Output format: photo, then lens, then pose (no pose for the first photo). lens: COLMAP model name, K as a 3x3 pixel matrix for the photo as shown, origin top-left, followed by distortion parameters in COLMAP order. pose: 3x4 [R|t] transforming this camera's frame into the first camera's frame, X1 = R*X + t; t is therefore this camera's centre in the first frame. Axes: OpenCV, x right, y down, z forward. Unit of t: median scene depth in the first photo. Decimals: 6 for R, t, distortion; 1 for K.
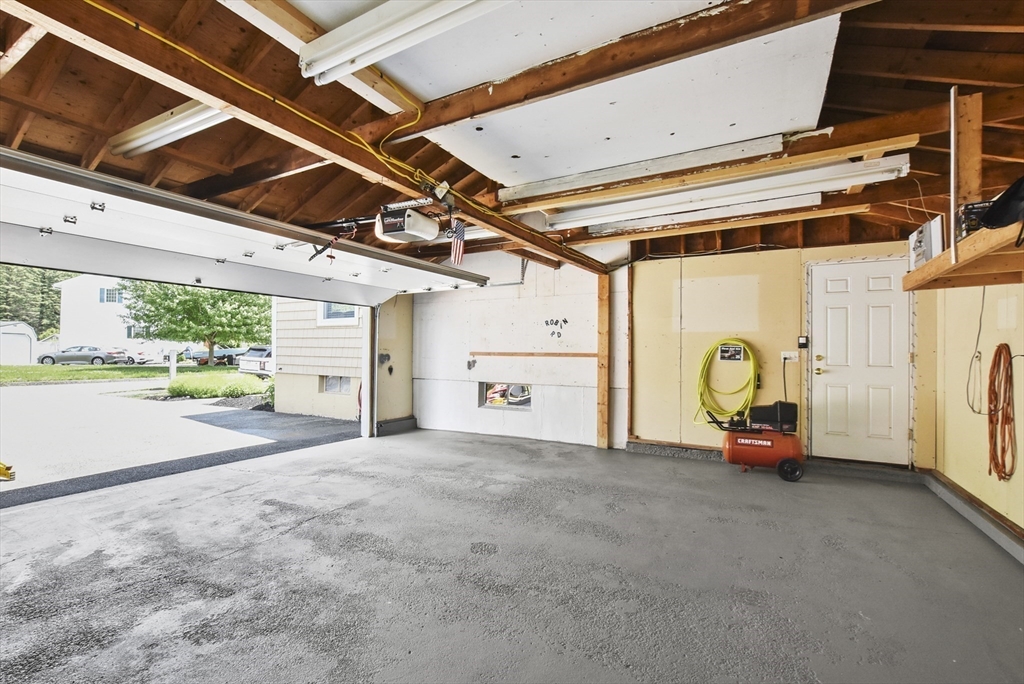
lens RADIAL K [[448.1, 0, 512.4], [0, 448.1, 343.7], [0, 0, 1]] dist [-0.012902, 0.003467]
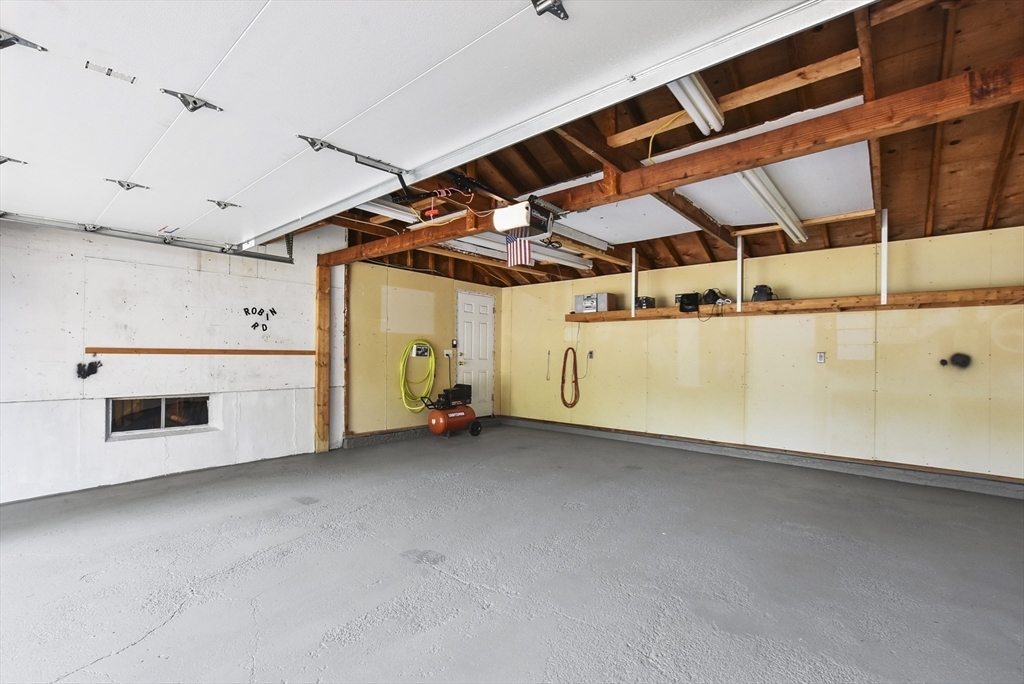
lens RADIAL K [[448.1, 0, 507.4], [0, 448.1, 352.5], [0, 0, 1]] dist [-0.012902, 0.003467]
pose [[0.216371, -0.001102, 0.976310, -0.641635], [-0.023879, 0.999694, 0.006421, 0.010476], [-0.976019, -0.024703, 0.216279, 0.436685]]
